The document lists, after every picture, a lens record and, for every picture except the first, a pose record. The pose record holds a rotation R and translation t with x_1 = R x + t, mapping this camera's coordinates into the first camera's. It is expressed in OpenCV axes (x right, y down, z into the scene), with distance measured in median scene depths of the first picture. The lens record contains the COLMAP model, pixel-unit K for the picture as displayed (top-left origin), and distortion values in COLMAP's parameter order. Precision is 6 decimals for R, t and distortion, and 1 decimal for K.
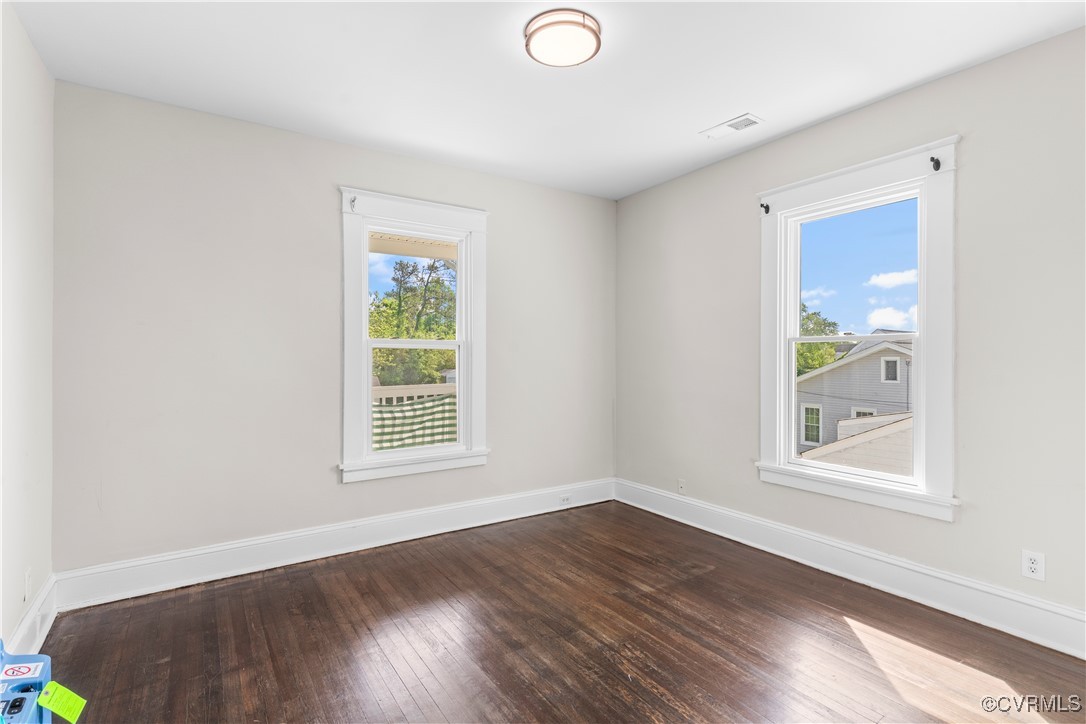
lens RADIAL K [[517.7, 0, 539.3], [0, 517.7, 363.1], [0, 0, 1]] dist [0.001514, 0.001410]
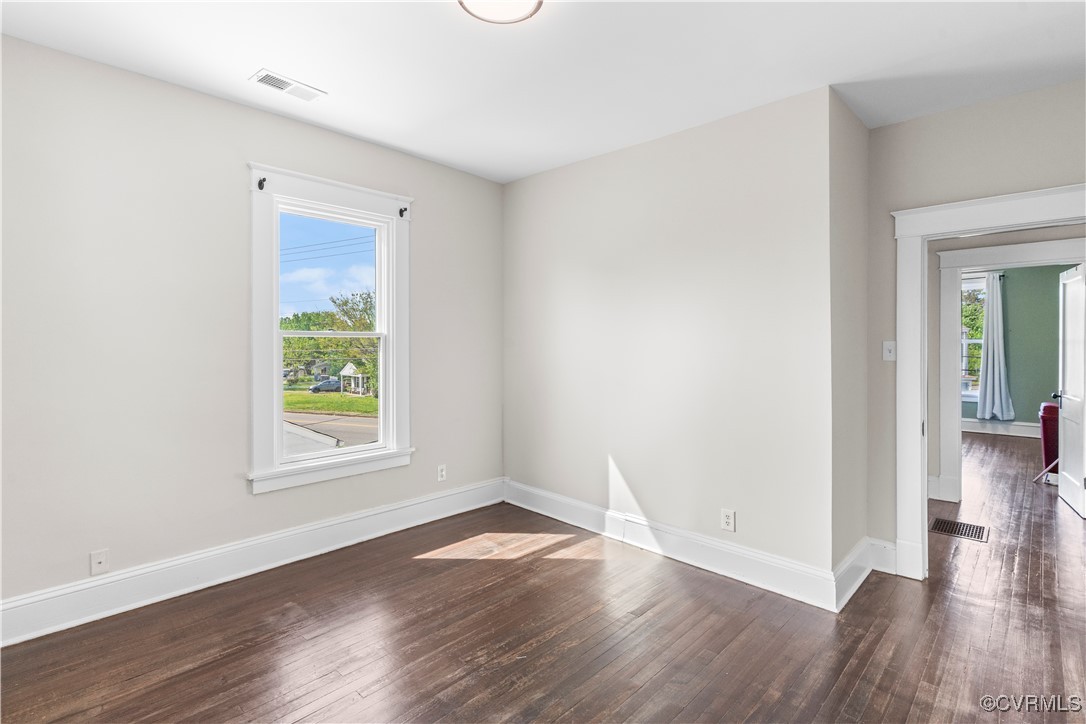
lens RADIAL K [[517.7, 0, 539.5], [0, 517.7, 351.3], [0, 0, 1]] dist [0.001514, 0.001410]
pose [[-0.212705, -0.014649, 0.977007, -0.679155], [0.011724, 0.999777, 0.017543, -0.029599], [-0.977046, 0.015186, -0.212486, 0.931826]]
